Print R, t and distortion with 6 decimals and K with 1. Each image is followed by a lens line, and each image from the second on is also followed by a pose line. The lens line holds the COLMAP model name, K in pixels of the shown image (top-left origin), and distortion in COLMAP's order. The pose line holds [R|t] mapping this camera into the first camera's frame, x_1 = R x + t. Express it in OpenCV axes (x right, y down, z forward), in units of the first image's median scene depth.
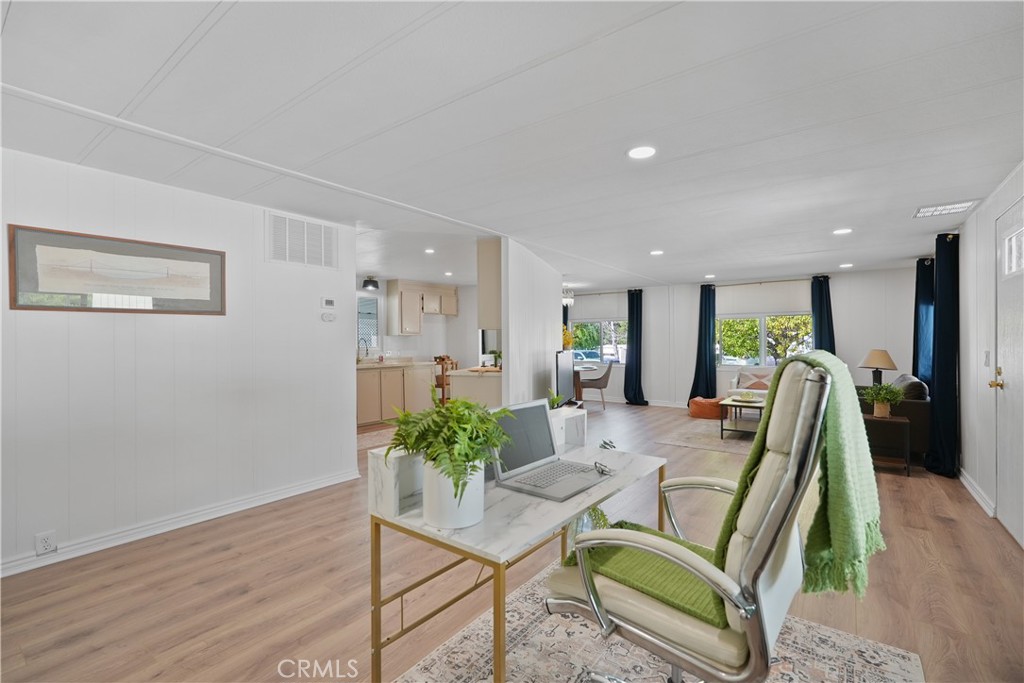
lens RADIAL K [[457.8, 0, 516.1], [0, 457.8, 343.9], [0, 0, 1]] dist [-0.007500, 0.004258]
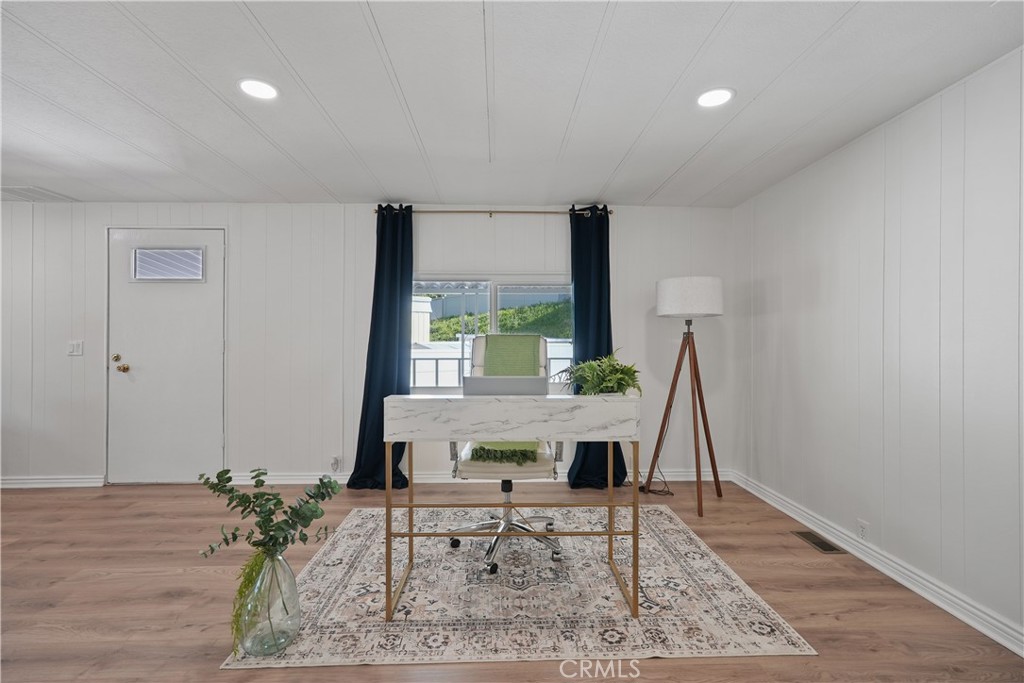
lens RADIAL K [[457.8, 0, 514.5], [0, 457.8, 335.0], [0, 0, 1]] dist [-0.007500, 0.004258]
pose [[-0.627992, 0.013404, 0.778104, -0.529885], [0.004869, 0.999900, -0.013295, 0.022913], [-0.778204, -0.004561, -0.627995, 0.971465]]
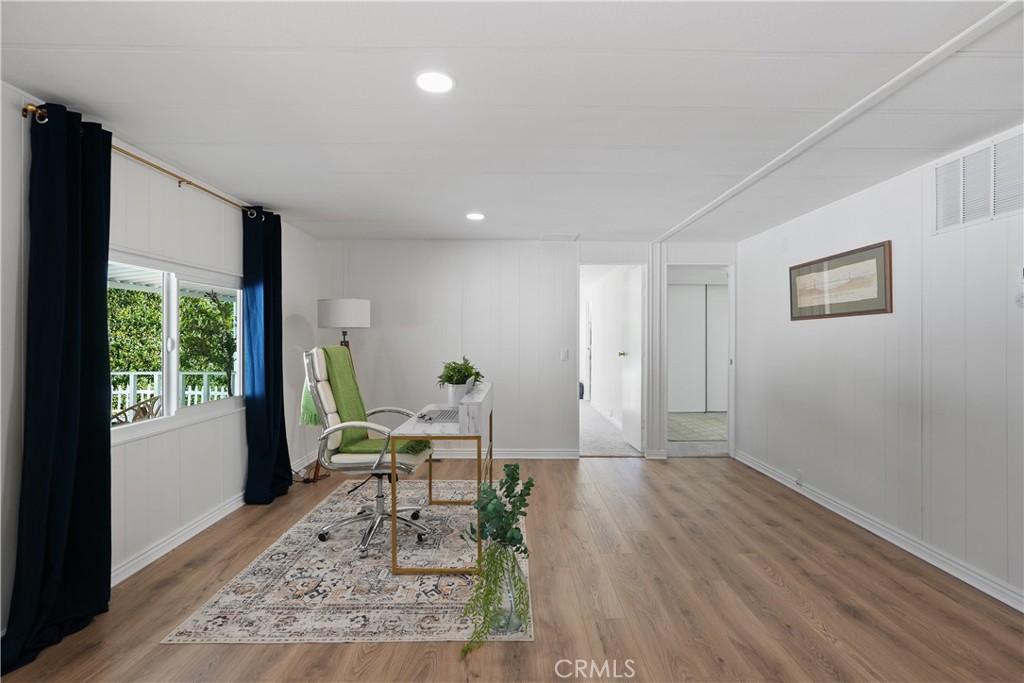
lens RADIAL K [[457.8, 0, 511.0], [0, 457.8, 342.5], [0, 0, 1]] dist [-0.007500, 0.004258]
pose [[-0.803939, 0.009008, -0.594644, 0.508308], [-0.003617, 0.999793, 0.020036, -0.022679], [0.594701, 0.018258, -0.803740, 1.386577]]
